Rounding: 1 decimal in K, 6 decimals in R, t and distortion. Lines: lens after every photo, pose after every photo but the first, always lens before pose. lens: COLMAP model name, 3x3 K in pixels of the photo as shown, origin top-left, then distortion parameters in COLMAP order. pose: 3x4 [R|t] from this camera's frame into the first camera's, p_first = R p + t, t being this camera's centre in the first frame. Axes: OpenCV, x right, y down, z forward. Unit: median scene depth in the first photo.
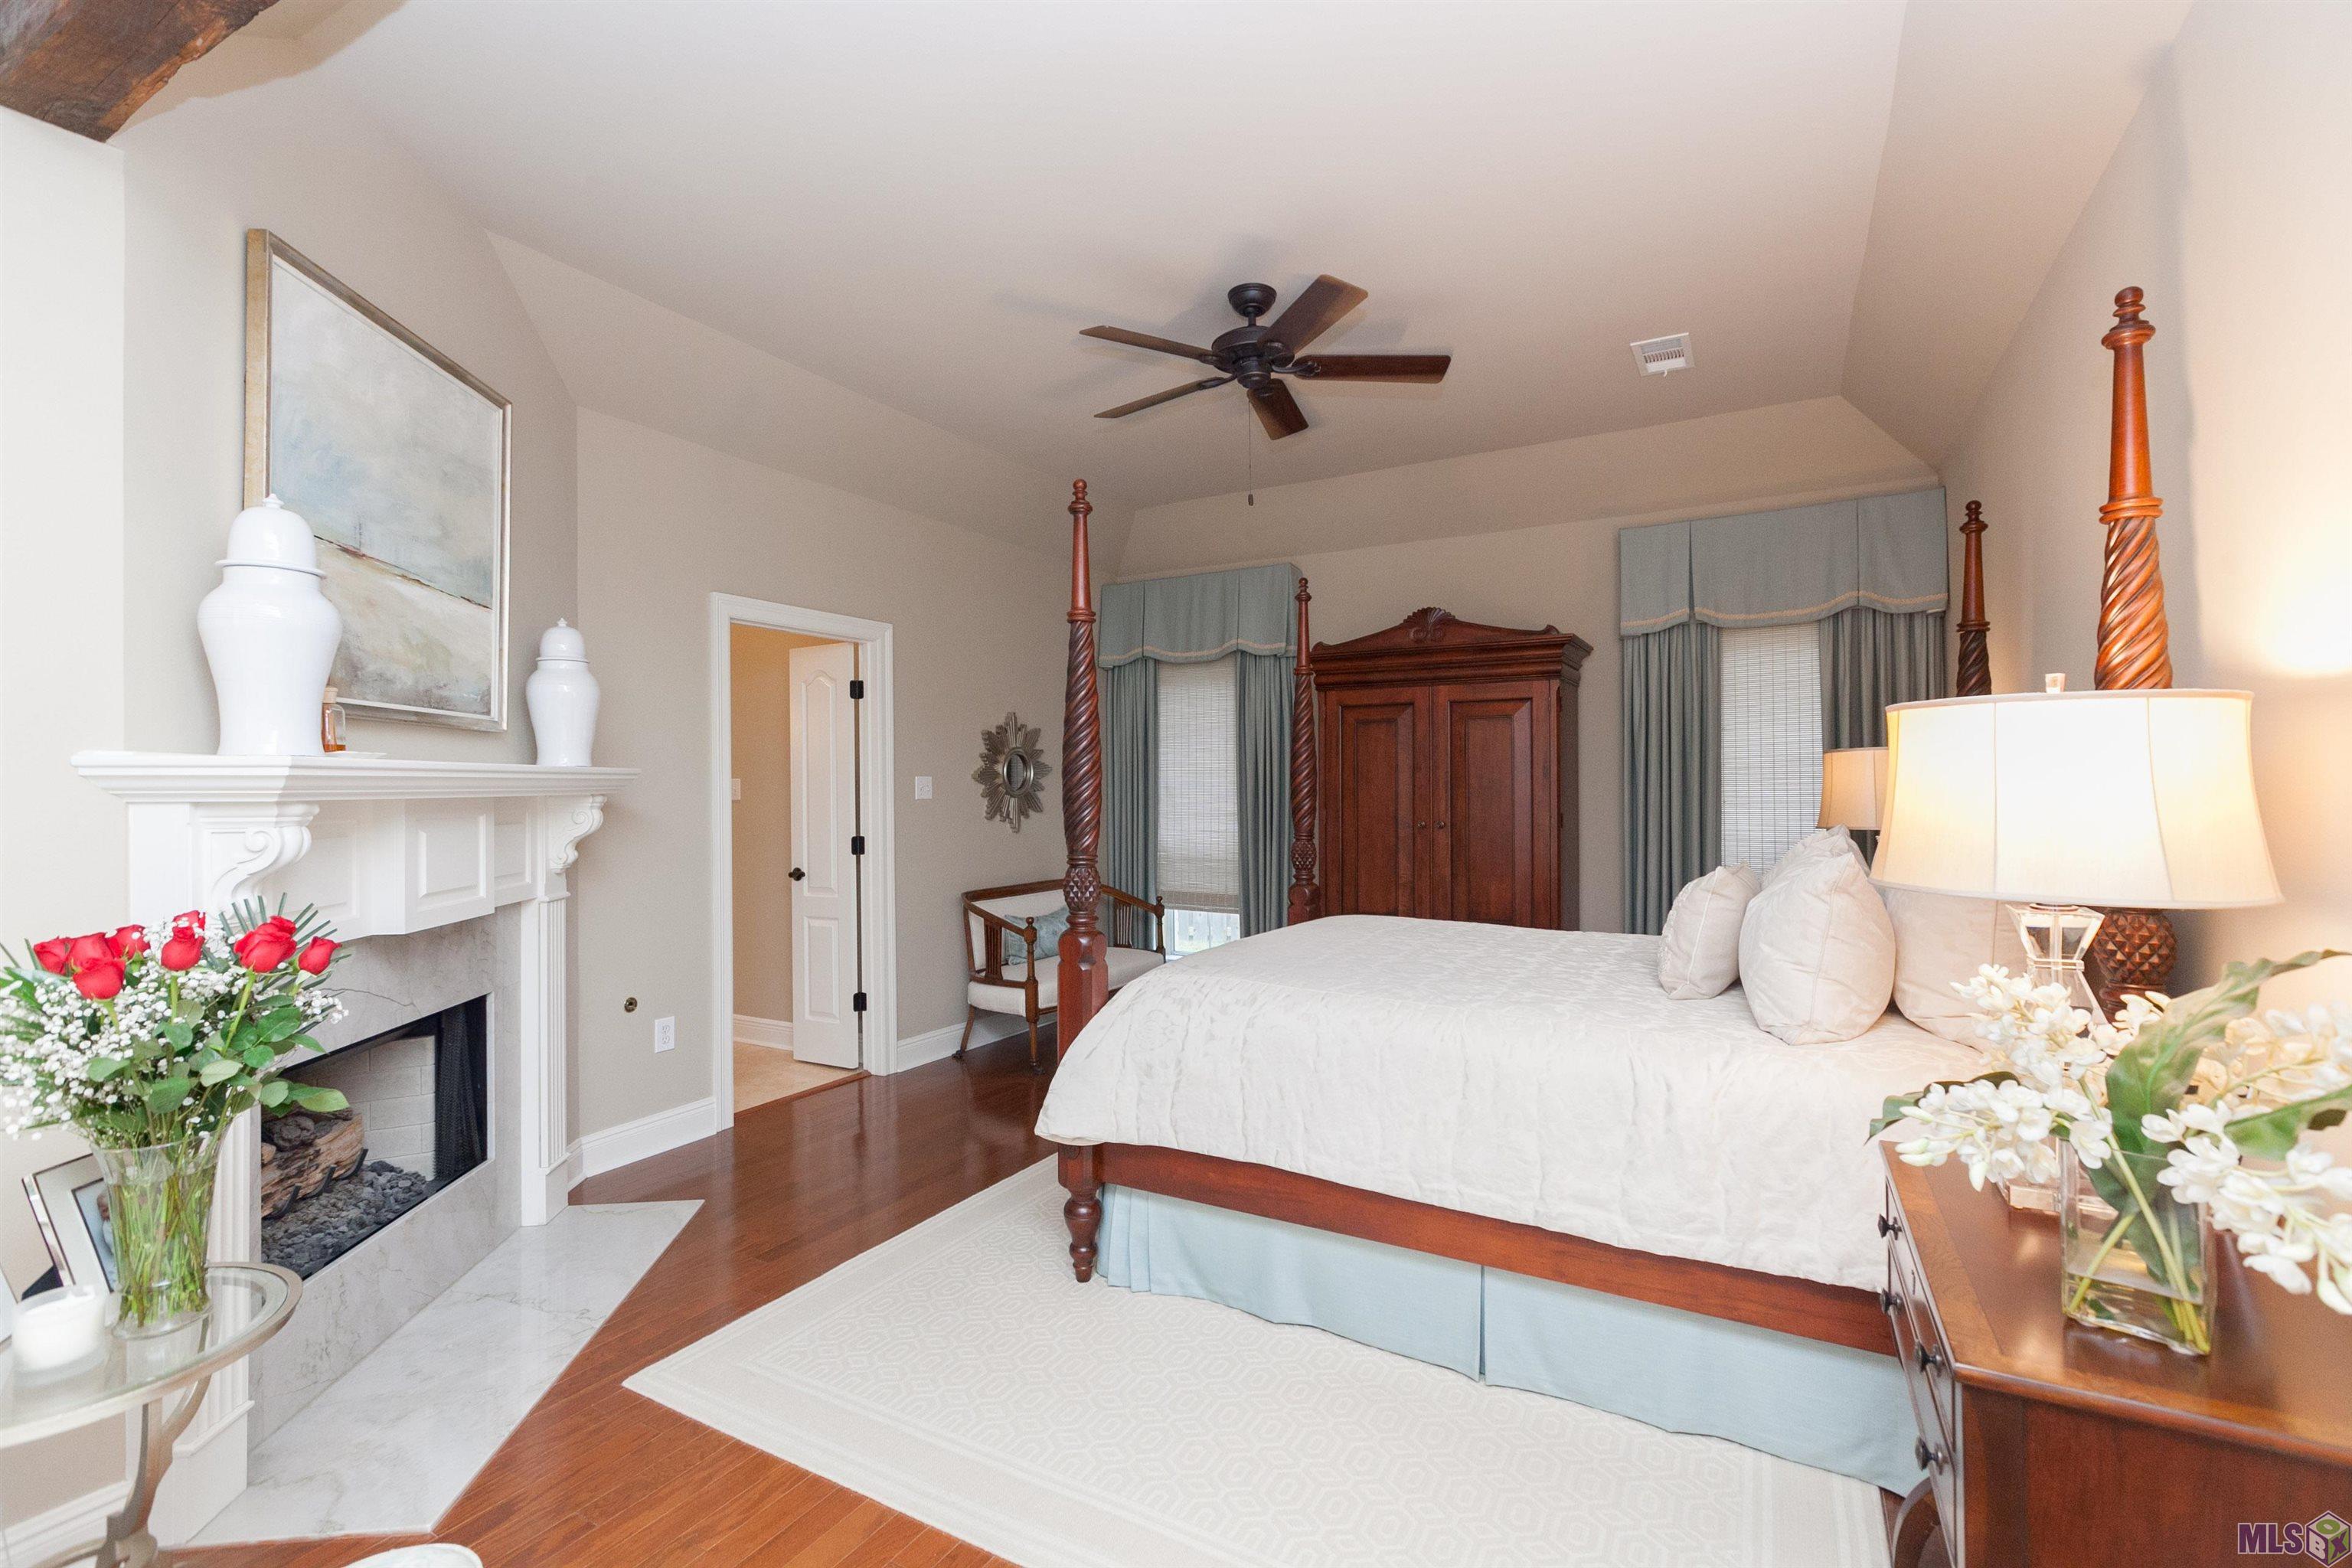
lens RADIAL K [[1073.5, 0, 1165.5], [0, 1073.5, 766.9], [0, 0, 1]] dist [-0.001857, -0.000067]
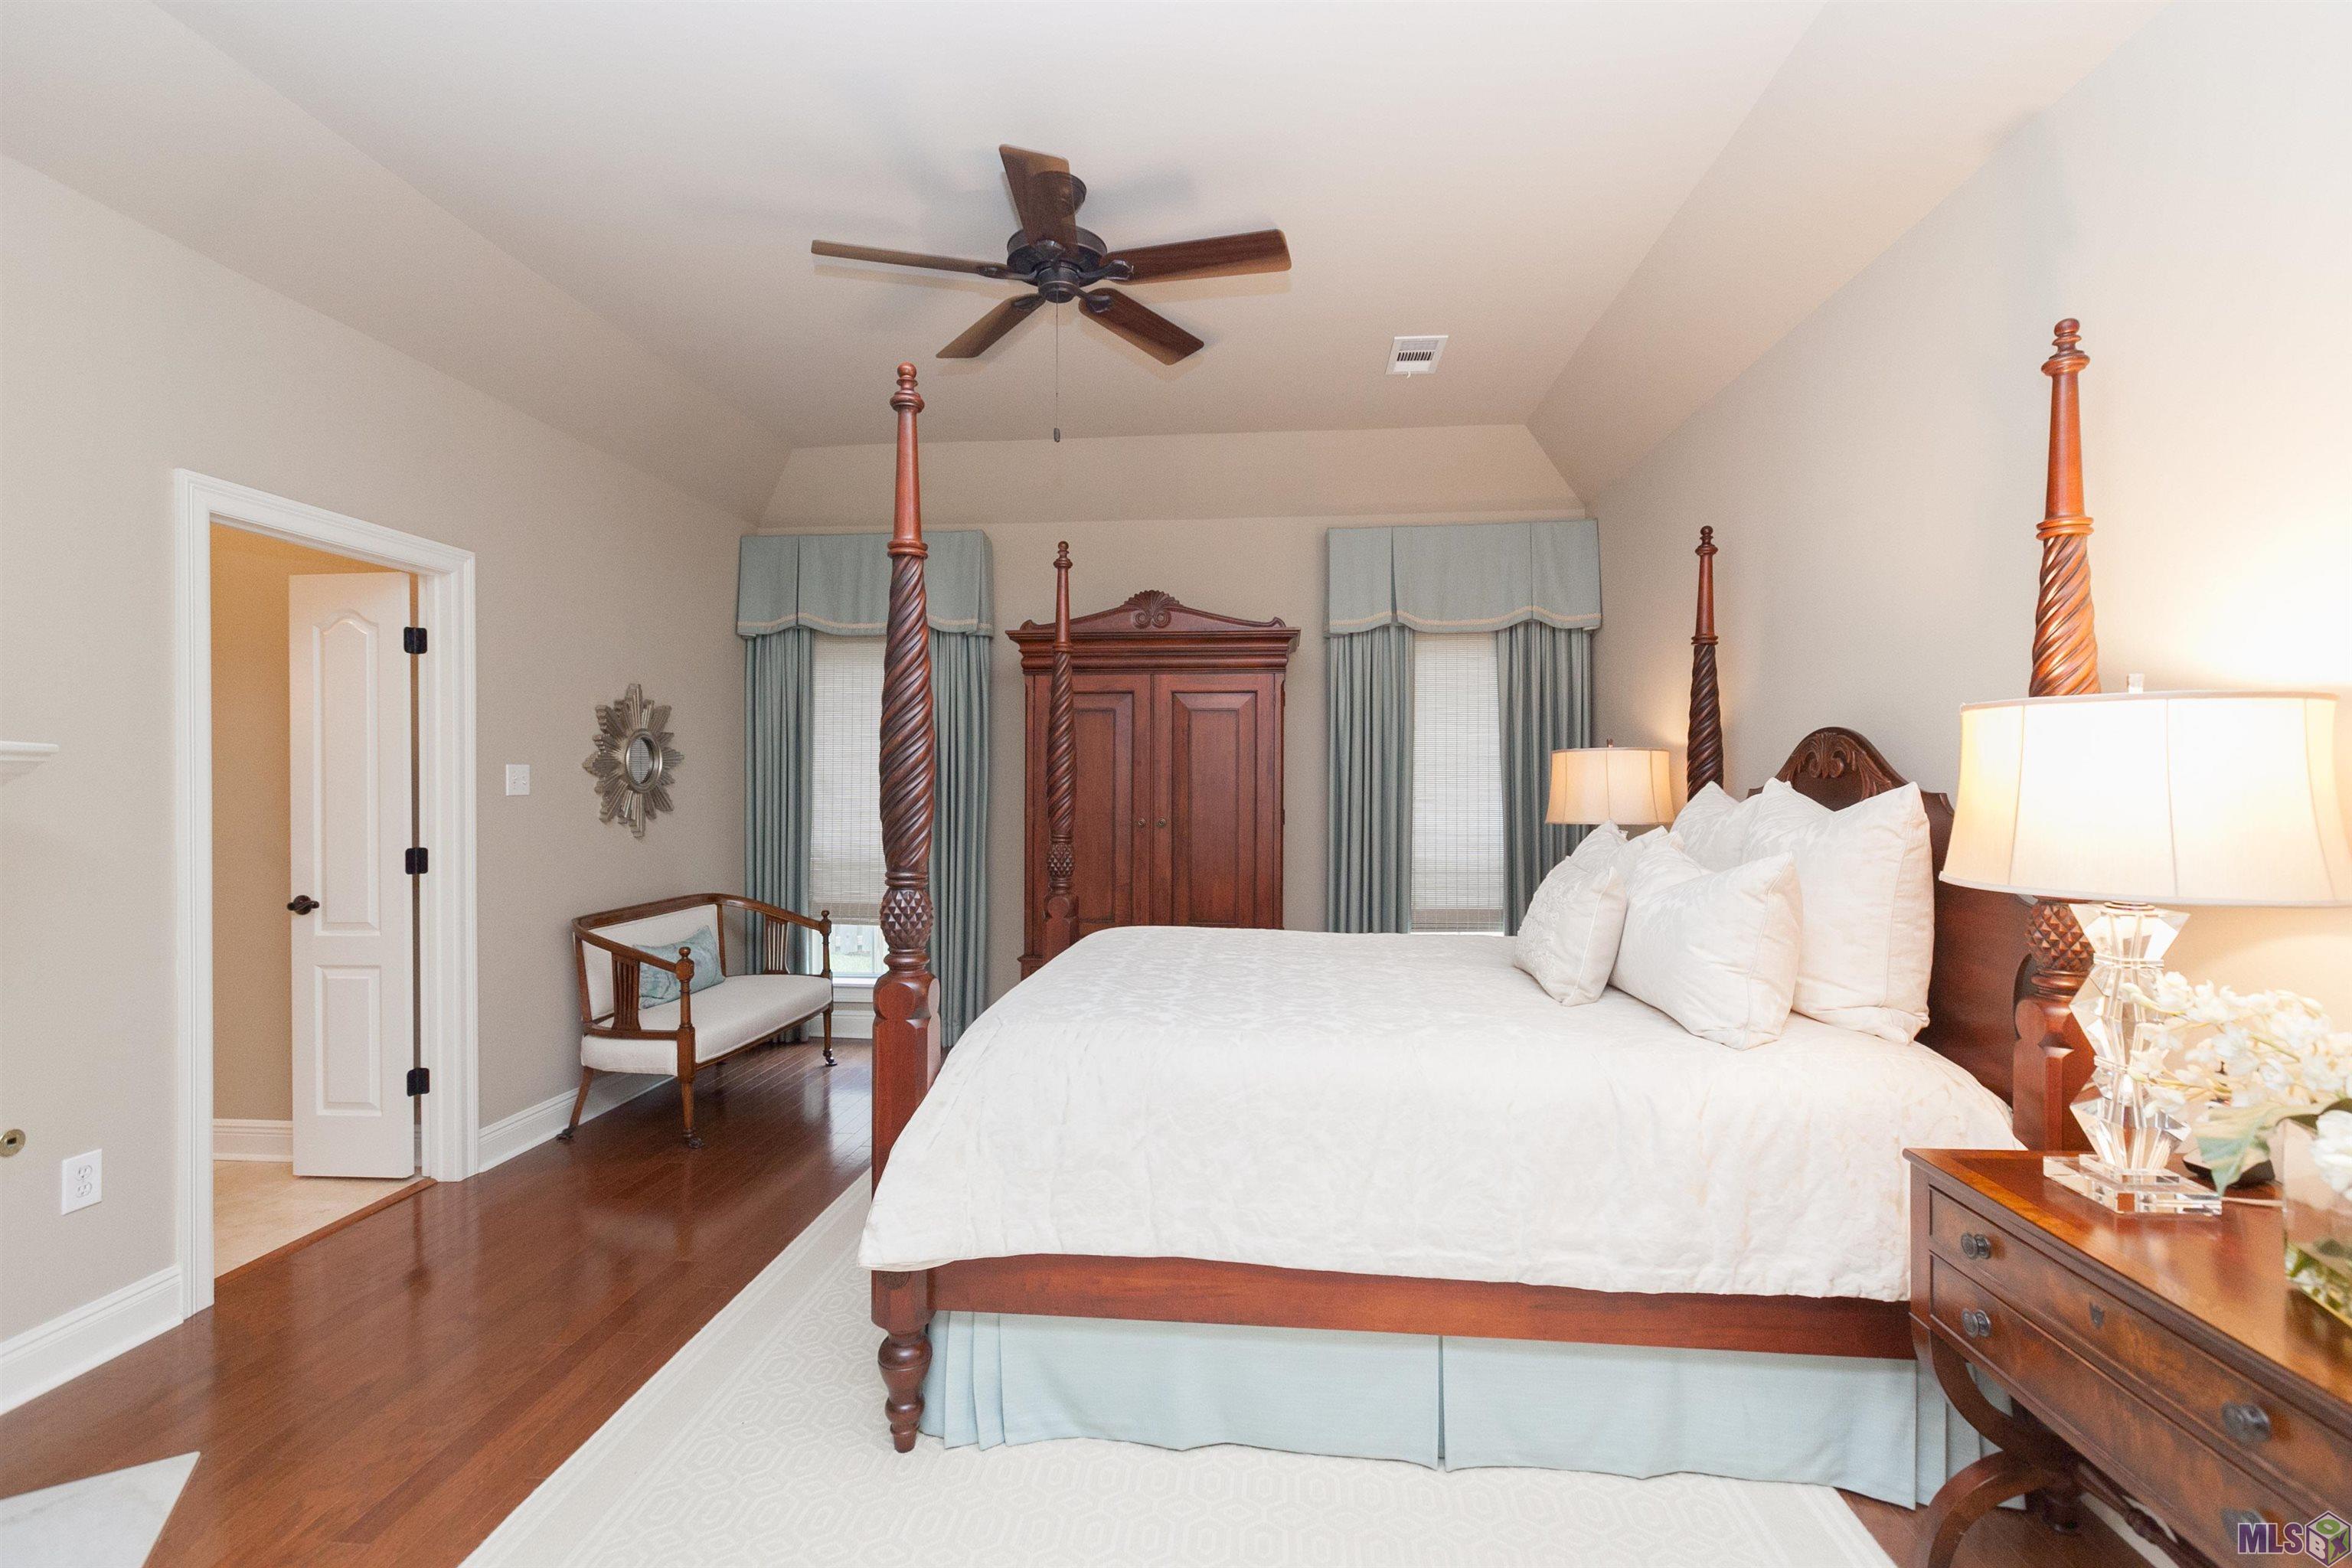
lens RADIAL K [[1056.6, 0, 1161.5], [0, 1056.6, 769.8], [0, 0, 1]] dist [-0.000651, 0.000808]
pose [[0.905846, 0.010195, 0.423484, -0.143209], [-0.013357, 0.999901, 0.004499, 0.003478], [-0.423396, -0.009732, 0.905892, 0.168410]]
